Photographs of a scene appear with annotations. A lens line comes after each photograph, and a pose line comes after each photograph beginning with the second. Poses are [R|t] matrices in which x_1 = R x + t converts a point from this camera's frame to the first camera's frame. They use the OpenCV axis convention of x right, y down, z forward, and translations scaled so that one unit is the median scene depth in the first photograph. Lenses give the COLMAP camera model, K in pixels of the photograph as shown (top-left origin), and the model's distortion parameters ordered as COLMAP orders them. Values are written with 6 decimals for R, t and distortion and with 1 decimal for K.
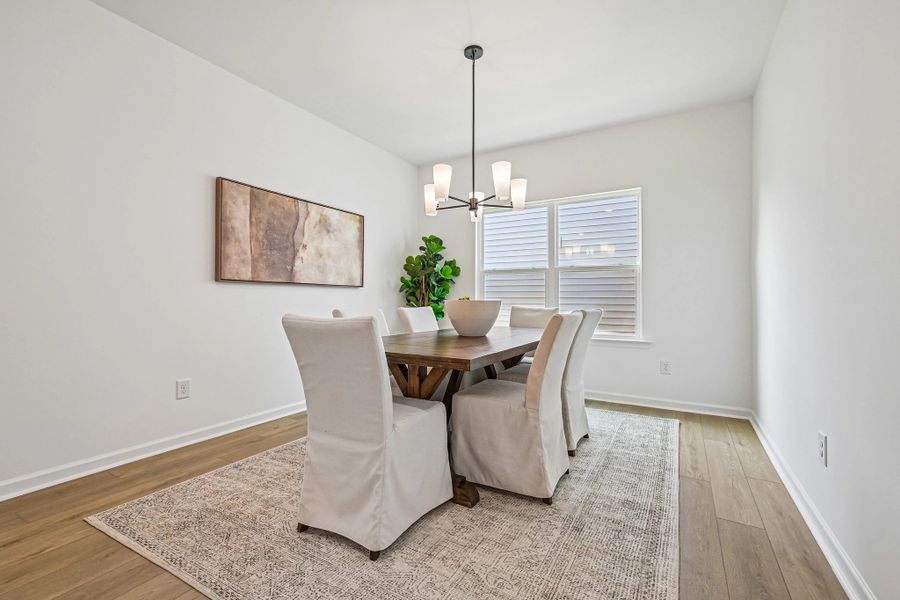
lens RADIAL K [[392.6, 0, 451.9], [0, 392.6, 297.0], [0, 0, 1]] dist [0.012673, 0.000142]
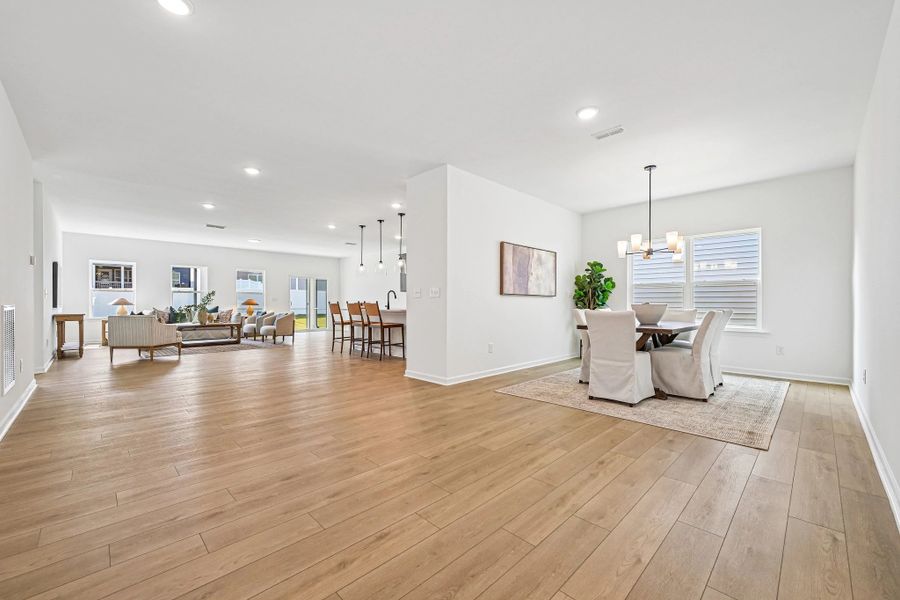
lens RADIAL K [[360.5, 0, 445.7], [0, 360.5, 305.3], [0, 0, 1]] dist [0.003673, 0.000239]
pose [[0.962887, 0.001198, -0.269901, -0.363381], [0.001574, 0.999948, 0.010053, -0.005023], [0.269899, -0.010105, 0.962836, -0.776512]]
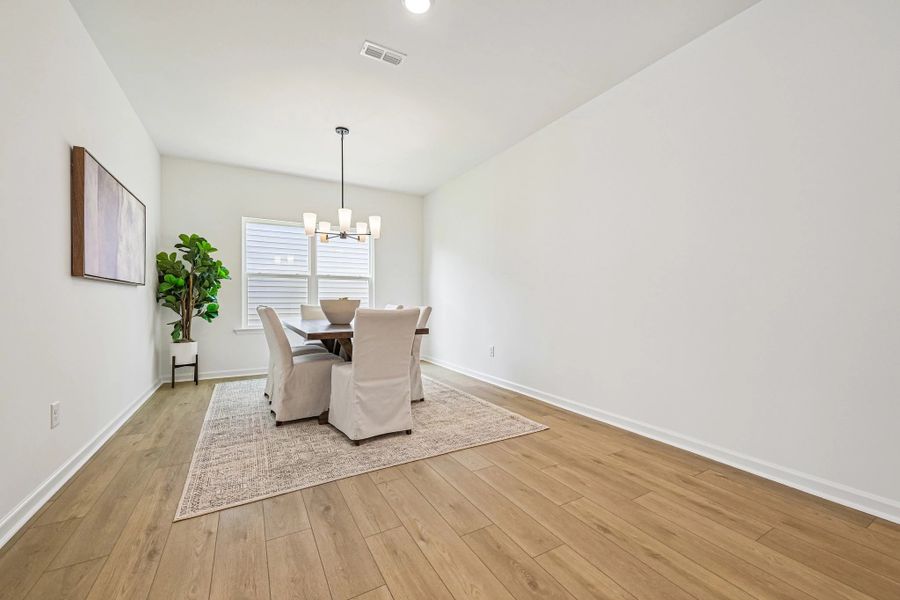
lens RADIAL K [[360.5, 0, 448.8], [0, 360.5, 302.1], [0, 0, 1]] dist [0.003673, 0.000239]
pose [[0.503972, -0.007373, 0.863688, -0.819719], [-0.005489, 0.999916, 0.011739, -0.000989], [-0.863702, -0.010657, 0.503889, -0.022719]]
